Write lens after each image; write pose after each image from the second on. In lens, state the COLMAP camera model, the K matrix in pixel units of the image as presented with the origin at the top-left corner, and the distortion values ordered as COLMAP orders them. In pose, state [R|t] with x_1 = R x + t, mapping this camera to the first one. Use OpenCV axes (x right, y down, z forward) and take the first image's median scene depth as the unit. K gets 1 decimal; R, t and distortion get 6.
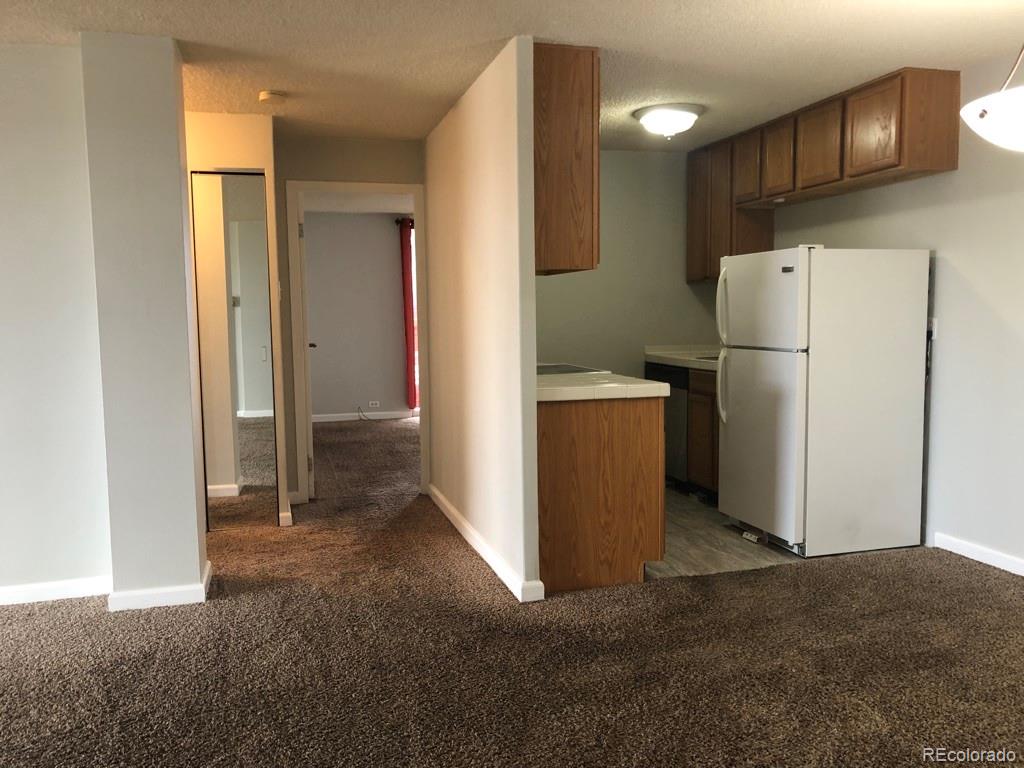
lens RADIAL K [[846.6, 0, 512.0], [0, 846.6, 384.0], [0, 0, 1]] dist [0.016440, -0.004534]
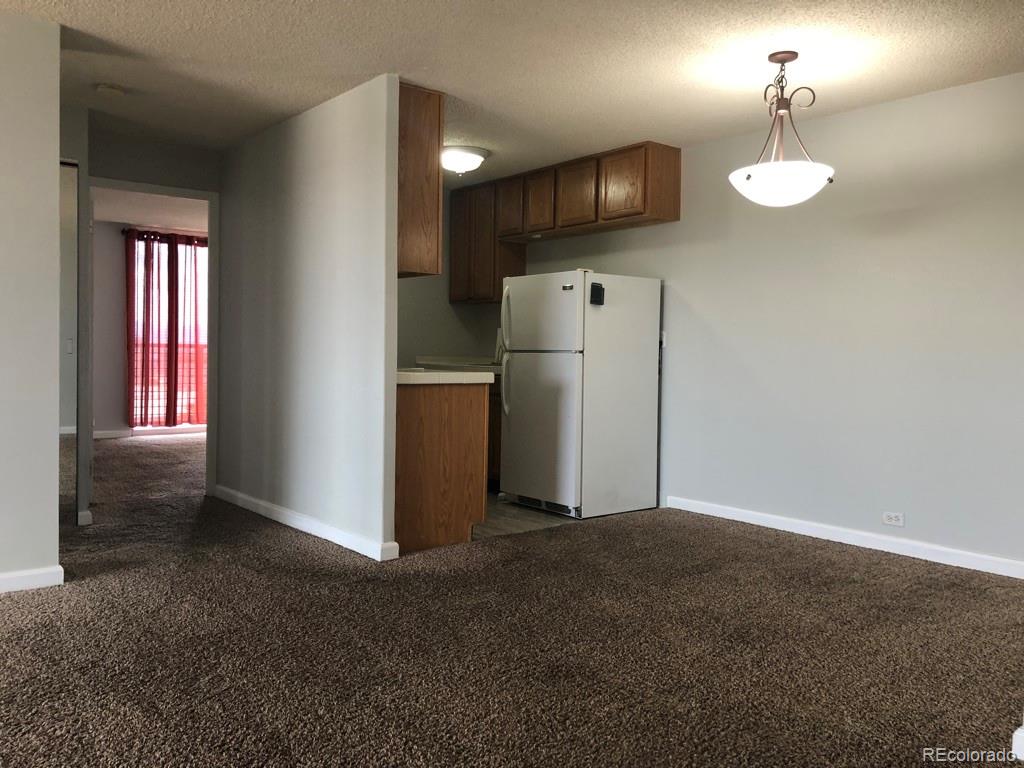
lens RADIAL K [[838.8, 0, 511.5], [0, 838.8, 369.7], [0, 0, 1]] dist [0.080294, -0.164799]
pose [[0.921196, 0.017633, 0.388699, -0.228045], [0.006999, 0.998060, -0.061863, 0.061608], [-0.389035, 0.059708, 0.919286, -0.101959]]
